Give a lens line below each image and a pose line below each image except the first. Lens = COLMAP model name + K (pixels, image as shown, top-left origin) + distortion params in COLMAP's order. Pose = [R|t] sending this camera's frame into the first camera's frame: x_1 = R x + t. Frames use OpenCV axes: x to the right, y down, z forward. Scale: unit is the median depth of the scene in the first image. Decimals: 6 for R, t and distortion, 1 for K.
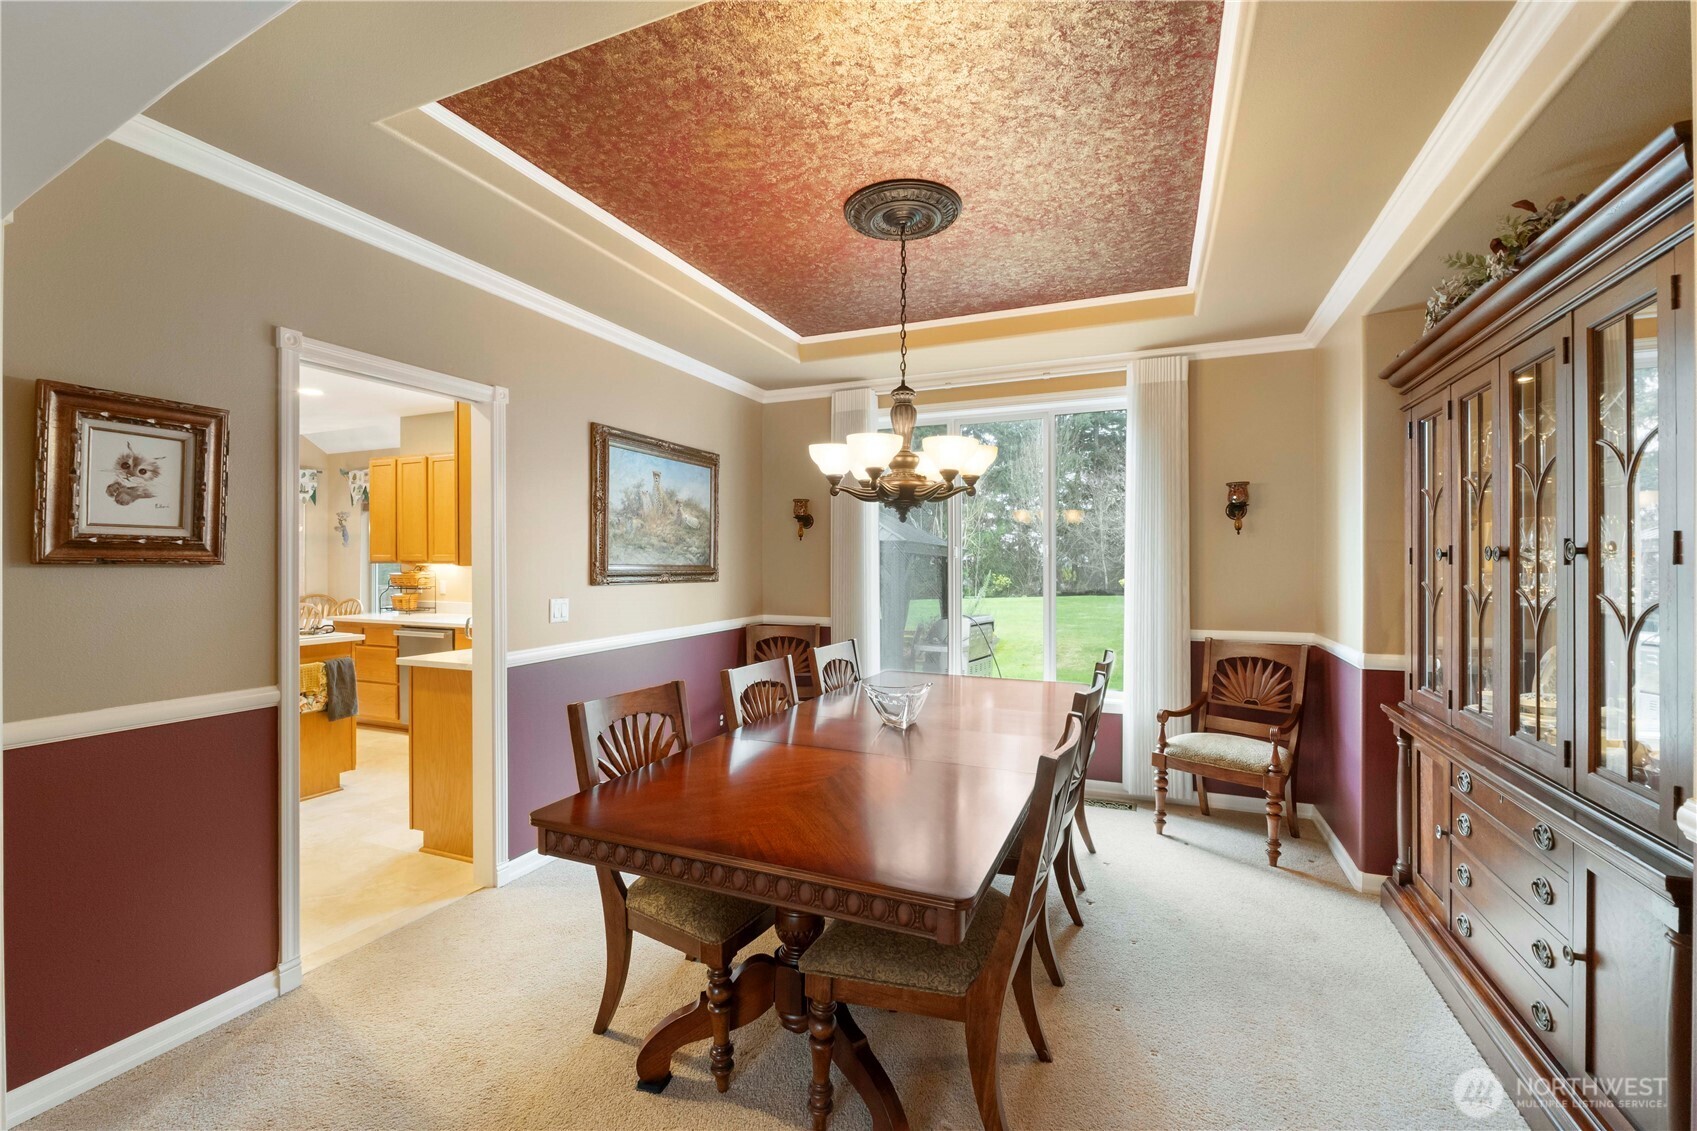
lens RADIAL K [[725.0, 0, 831.9], [0, 725.0, 564.8], [0, 0, 1]] dist [-0.010855, 0.000429]
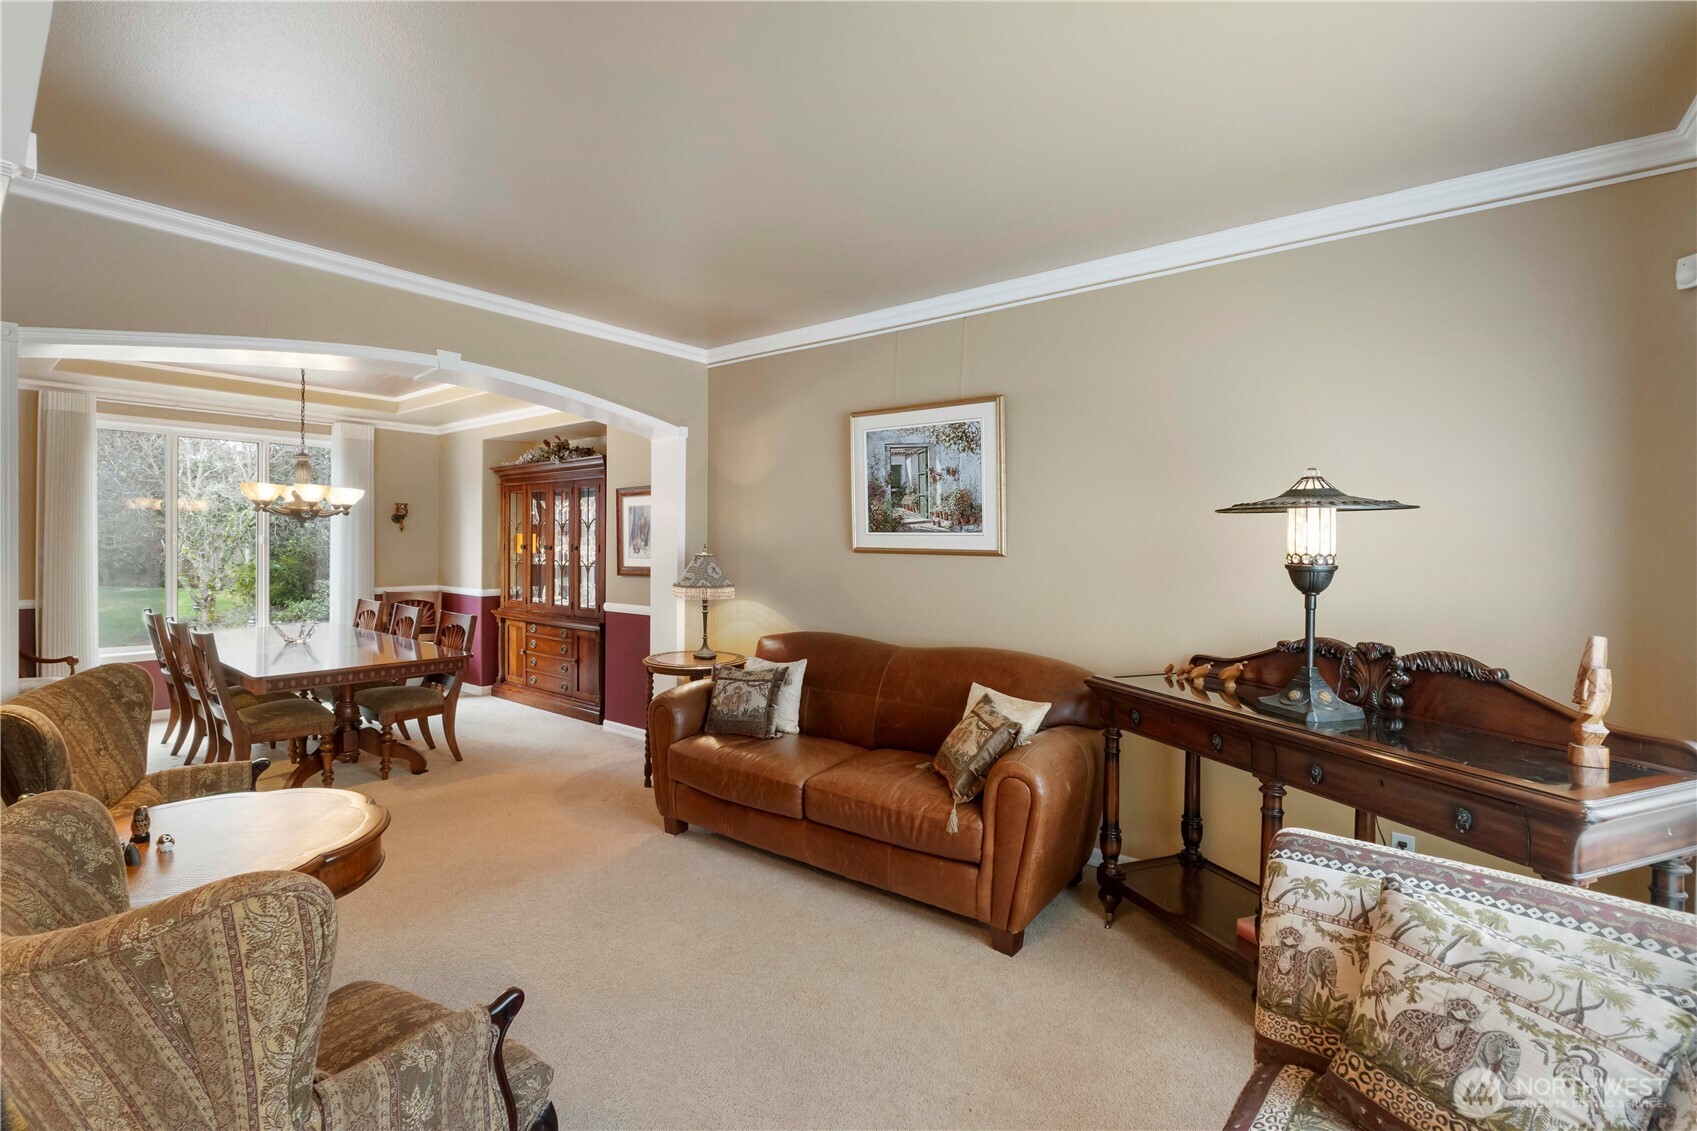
lens RADIAL K [[744.4, 0, 839.9], [0, 744.4, 539.4], [0, 0, 1]] dist [-0.011907, -0.000041]
pose [[0.271446, 0.006222, 0.962433, -1.045449], [-0.005132, 0.999974, -0.005017, -0.025380], [-0.962440, -0.003577, 0.271471, -0.622787]]
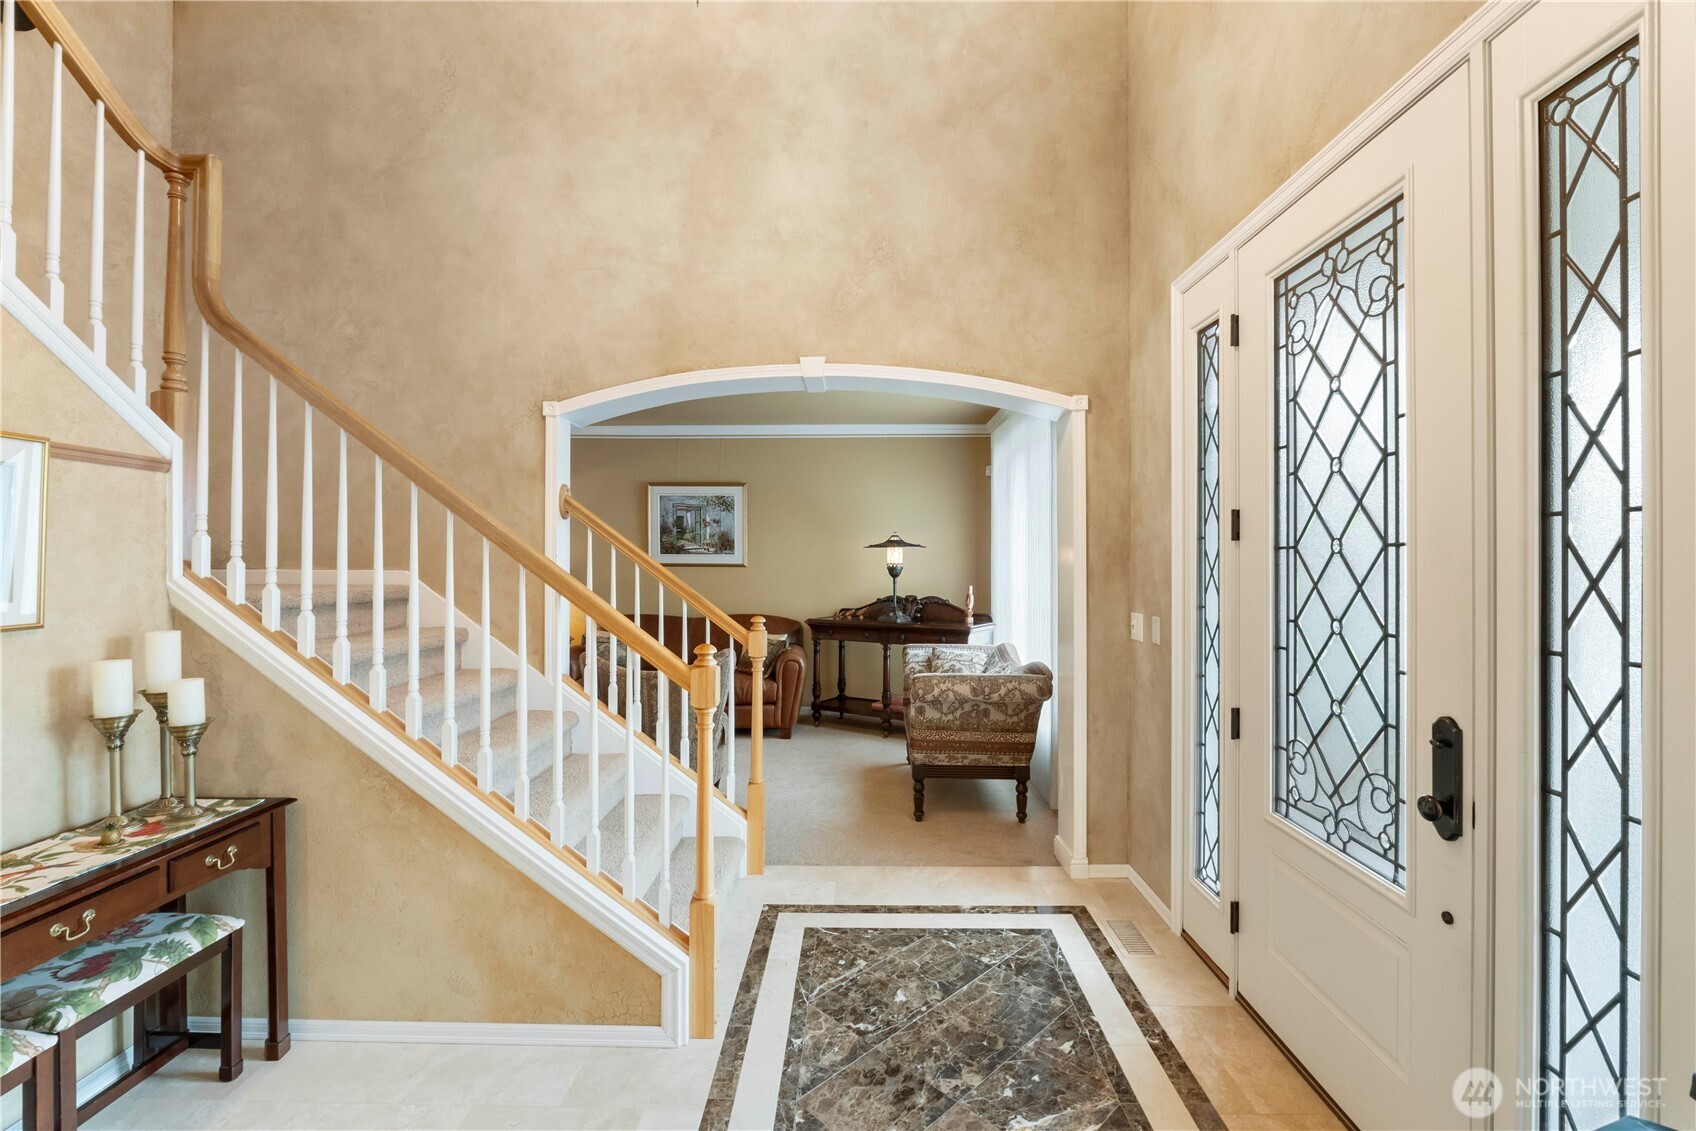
lens RADIAL K [[724.6, 0, 831.4], [0, 724.6, 564.8], [0, 0, 1]] dist [-0.010855, 0.000429]
pose [[-0.355686, -0.002970, 0.934601, -1.852516], [0.004552, 0.999978, 0.004910, -0.022237], [-0.934594, 0.006001, -0.355665, -0.101585]]
